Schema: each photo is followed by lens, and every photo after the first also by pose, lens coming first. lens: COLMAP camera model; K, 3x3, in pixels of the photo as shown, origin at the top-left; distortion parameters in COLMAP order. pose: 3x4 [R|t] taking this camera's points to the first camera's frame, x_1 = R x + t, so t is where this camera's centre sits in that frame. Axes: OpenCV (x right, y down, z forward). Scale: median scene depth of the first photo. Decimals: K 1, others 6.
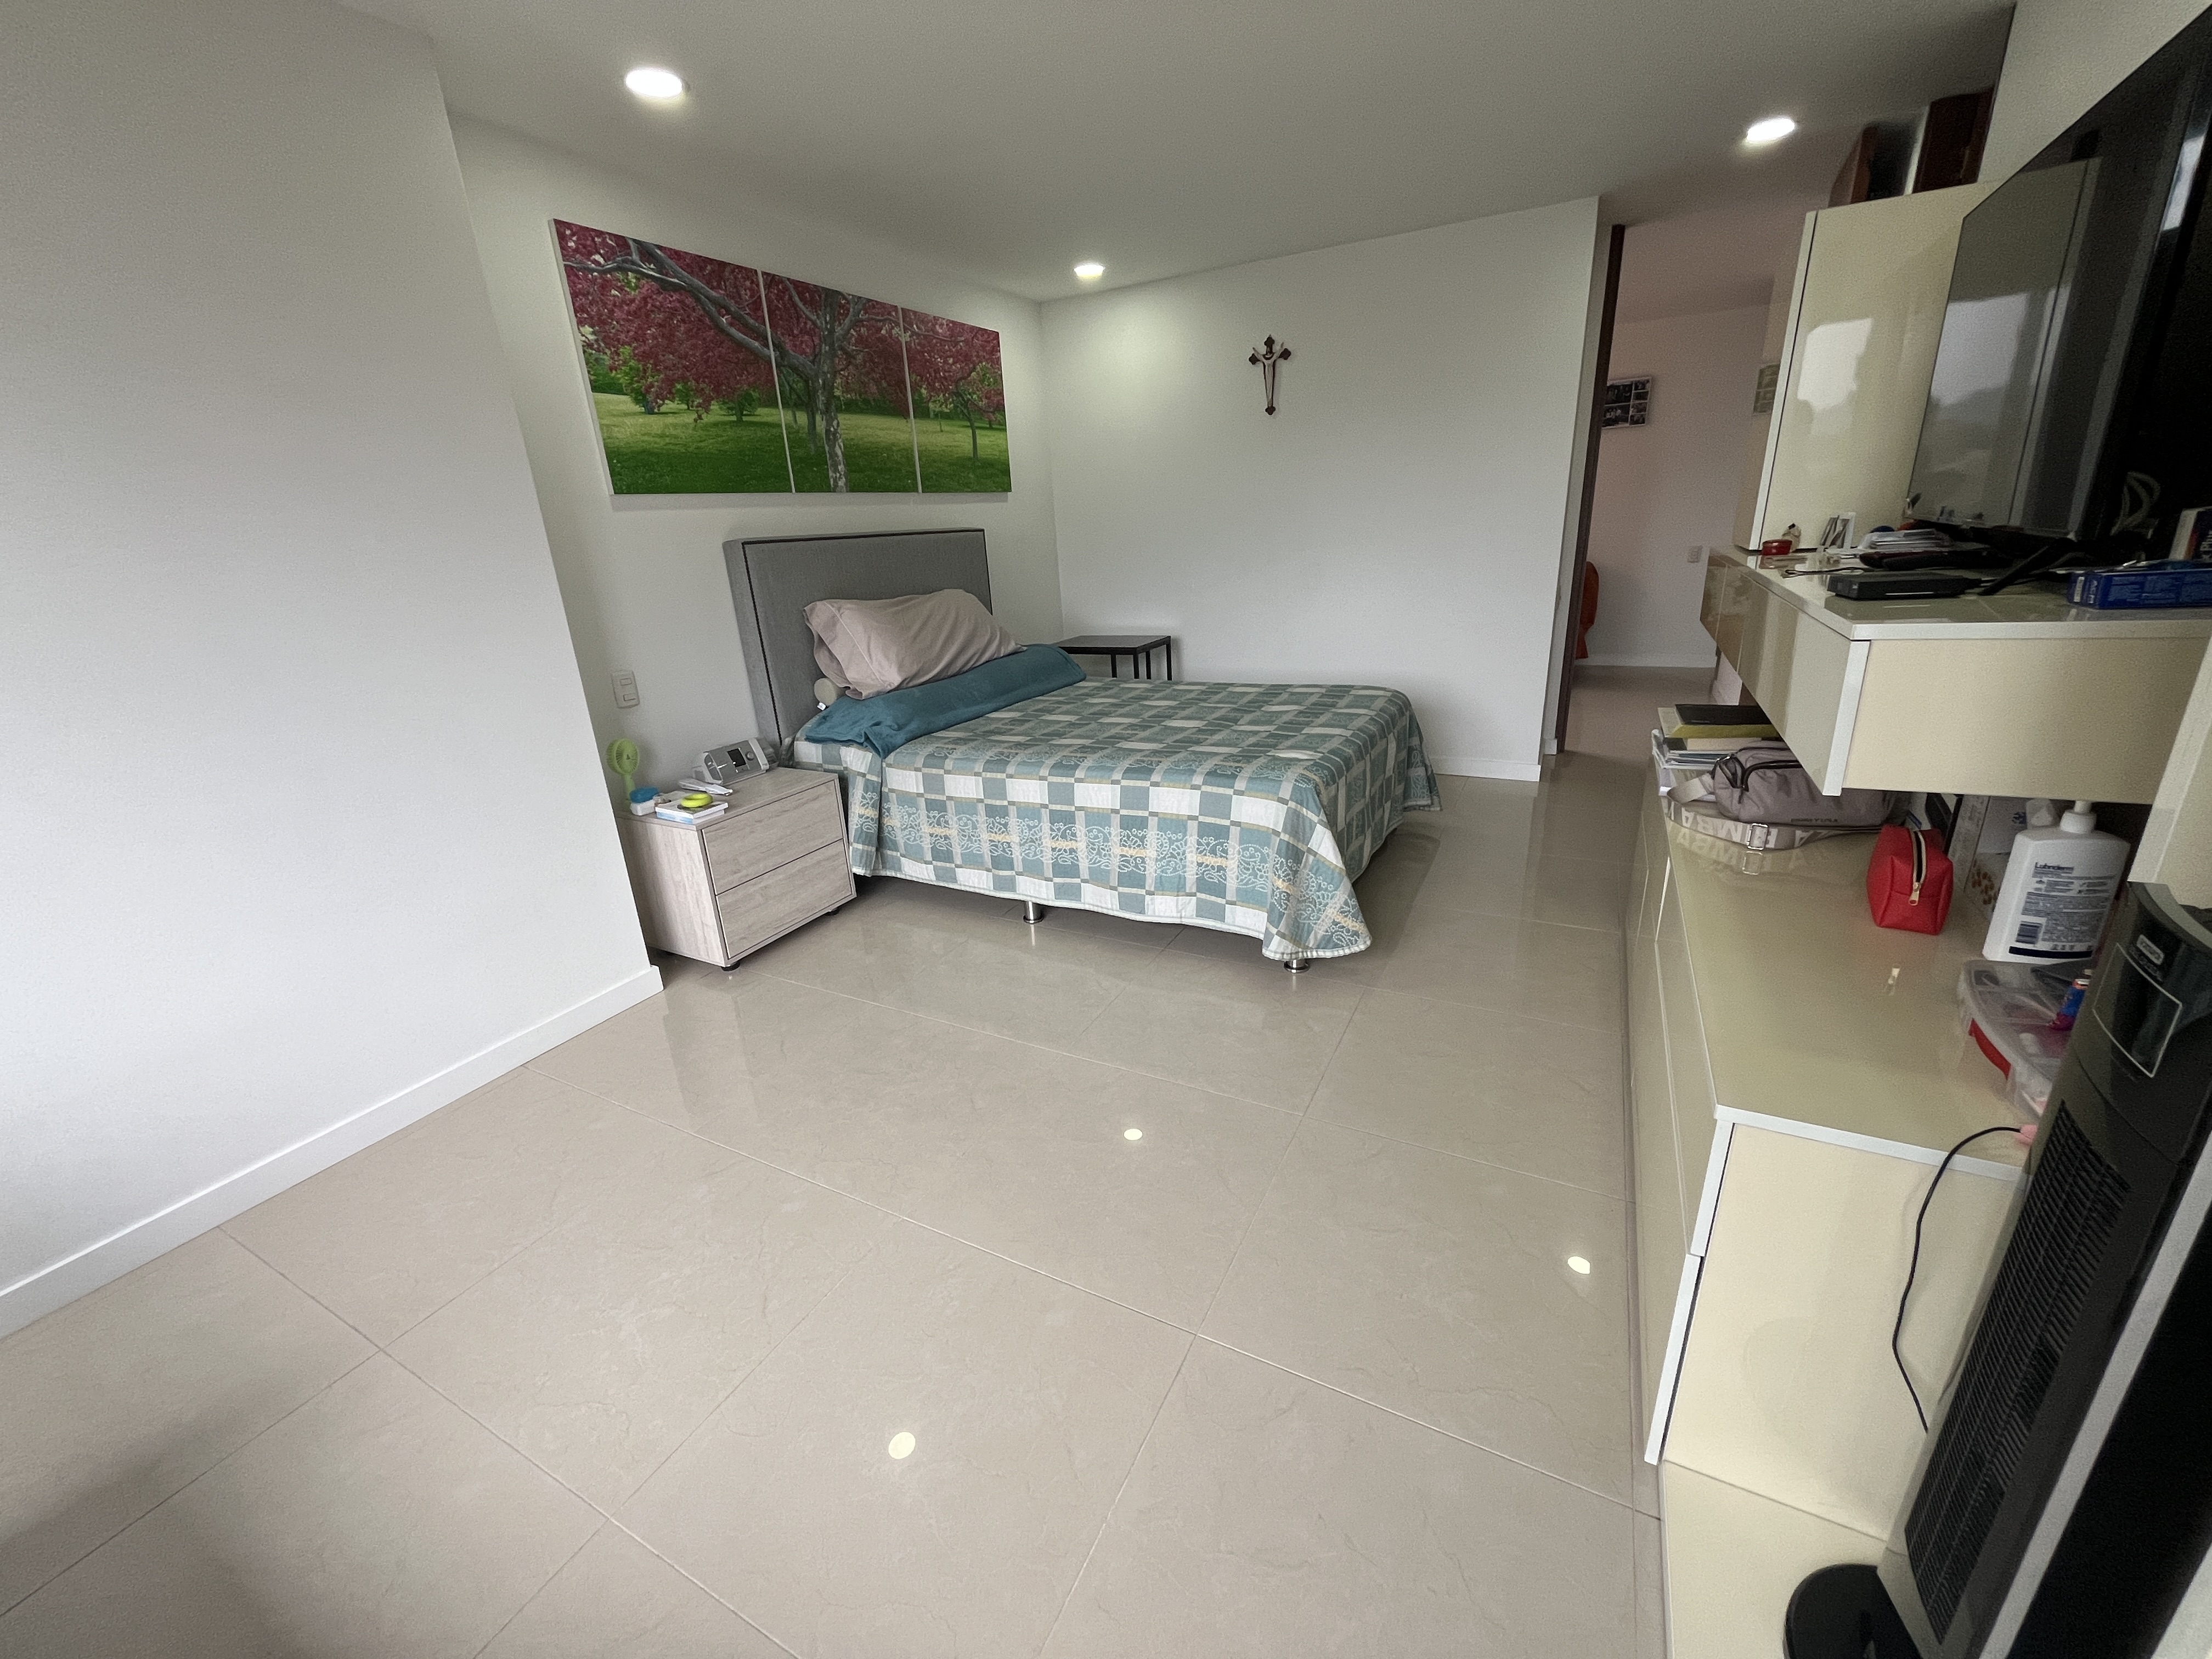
lens RADIAL K [[889.2, 0, 1106.9], [0, 889.2, 830.5], [0, 0, 1]] dist [-0.001615, -0.000192]
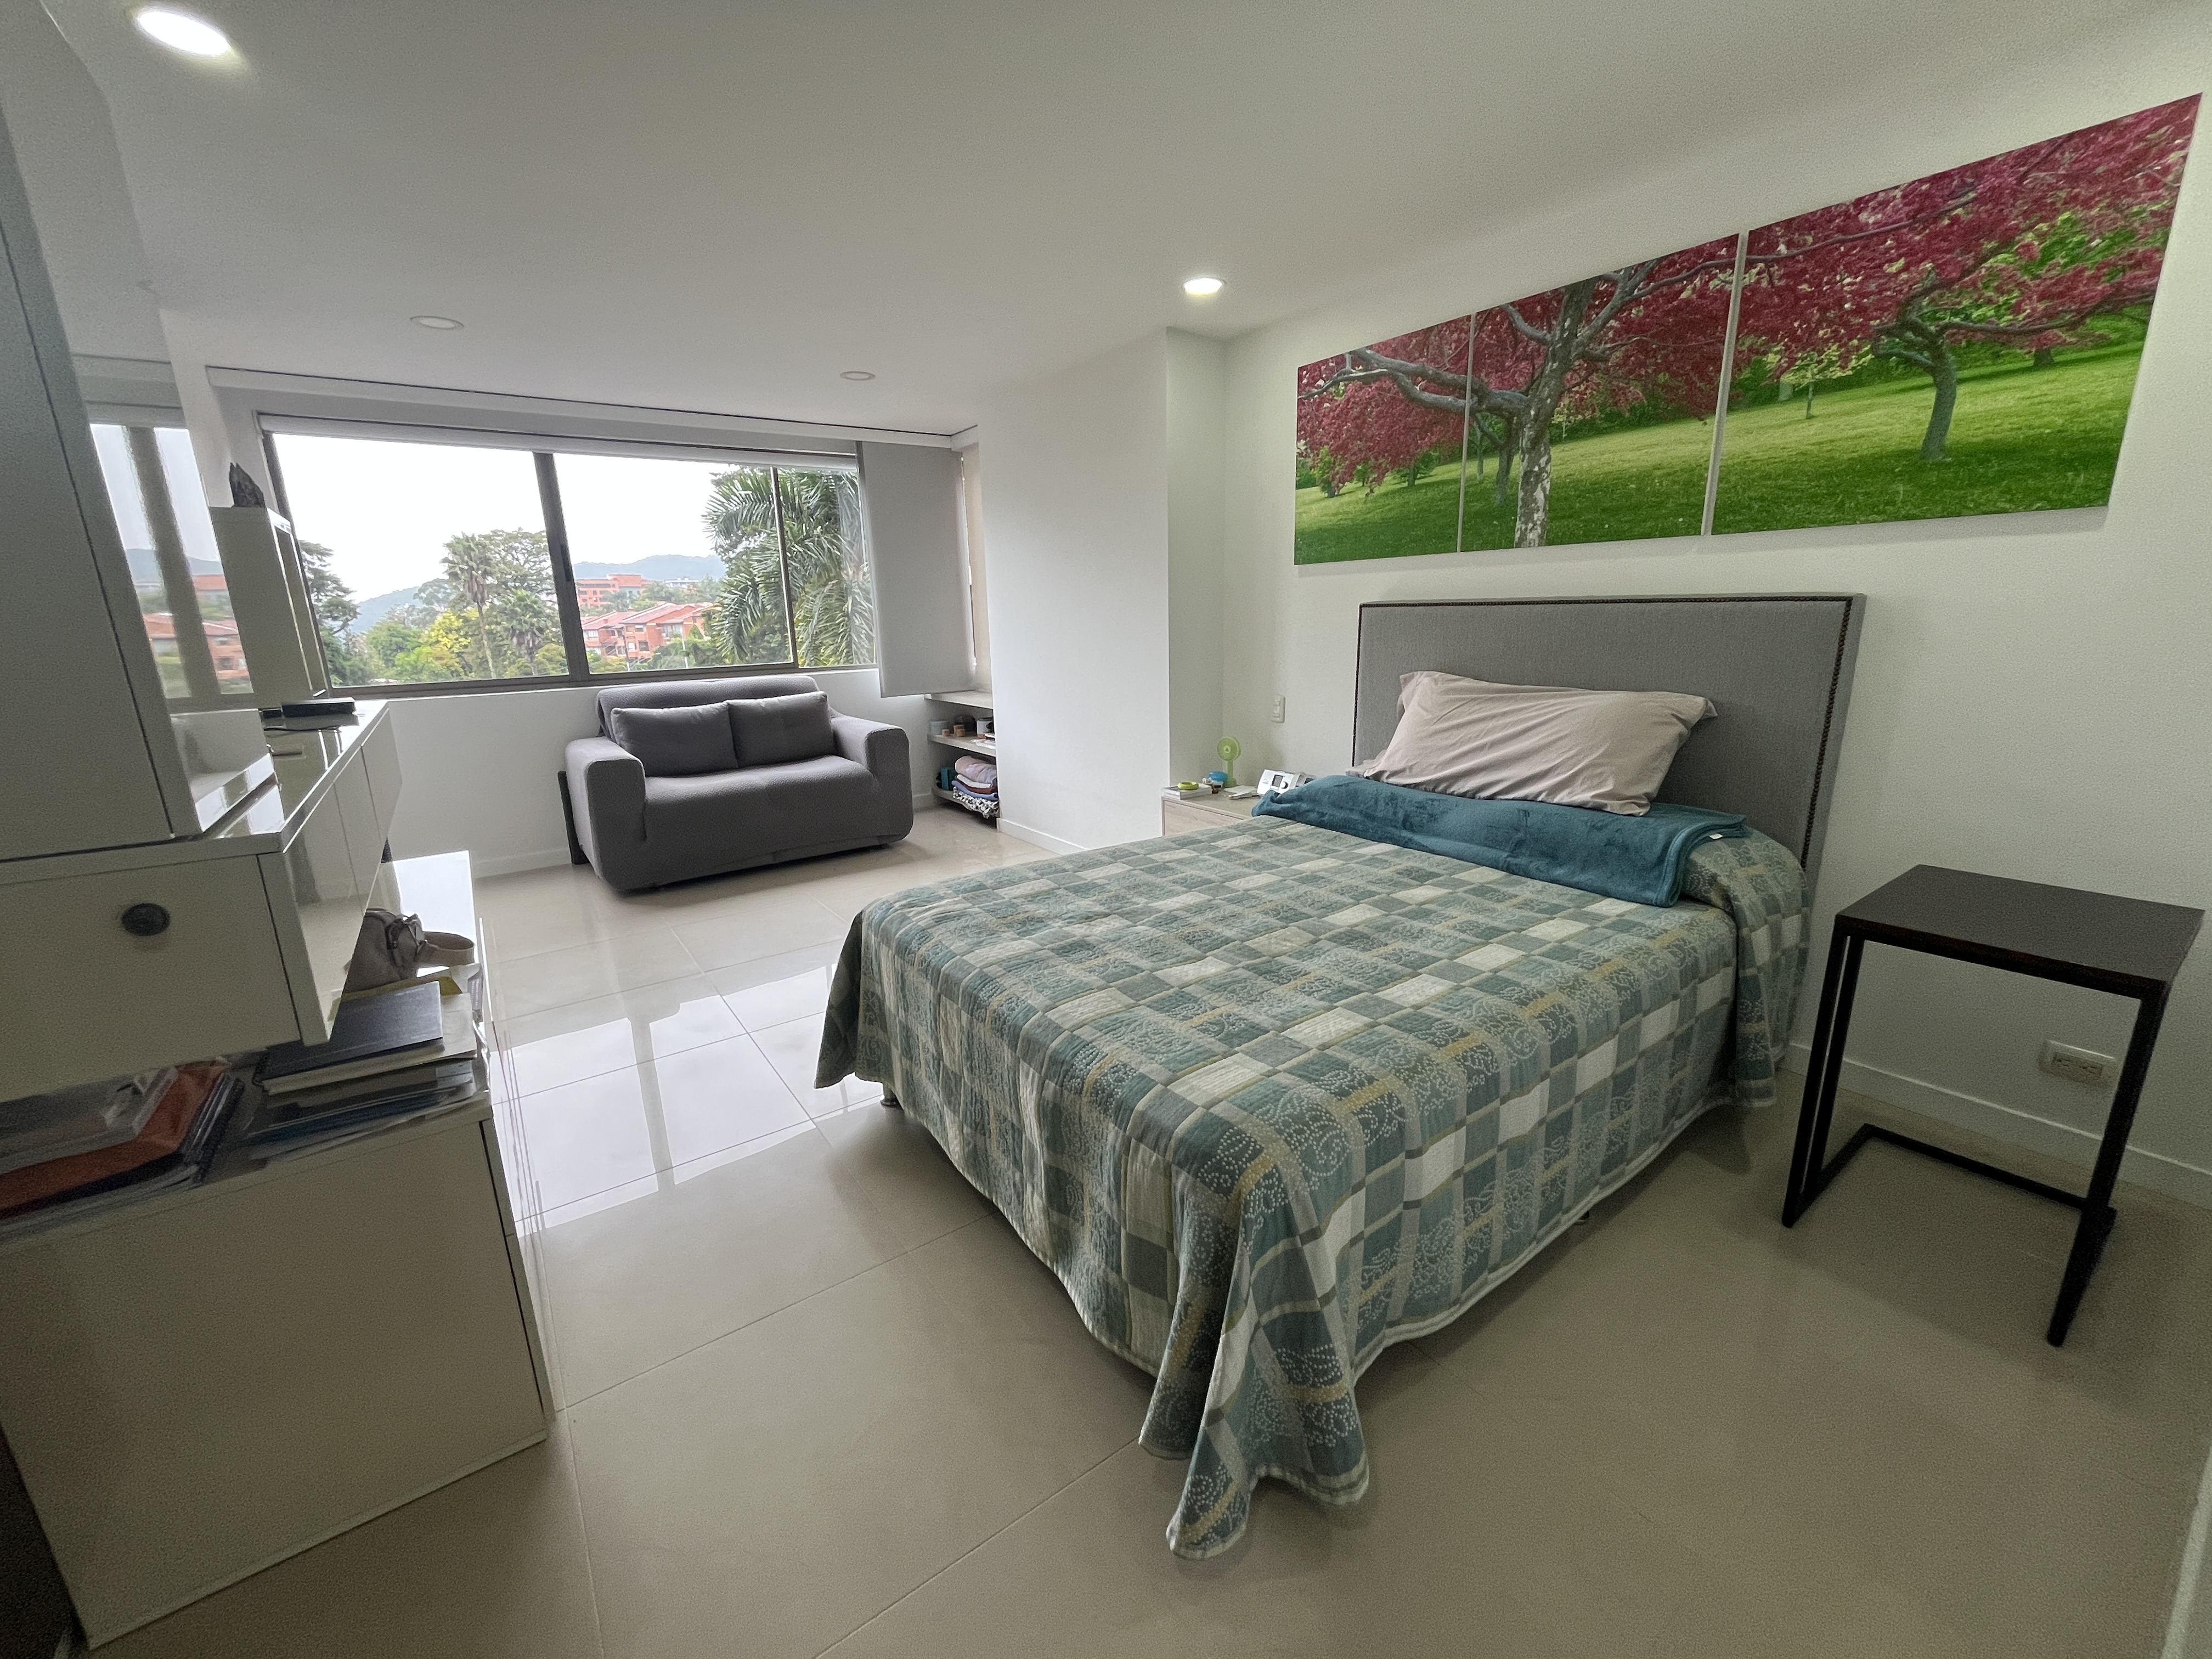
lens RADIAL K [[889.2, 0, 1101.0], [0, 889.2, 825.5], [0, 0, 1]] dist [-0.001615, -0.000192]
pose [[-0.437629, 0.277409, -0.855292, 0.655145], [-0.248248, 0.876968, 0.411461, -0.421440], [0.864207, 0.392391, -0.314921, 1.088283]]
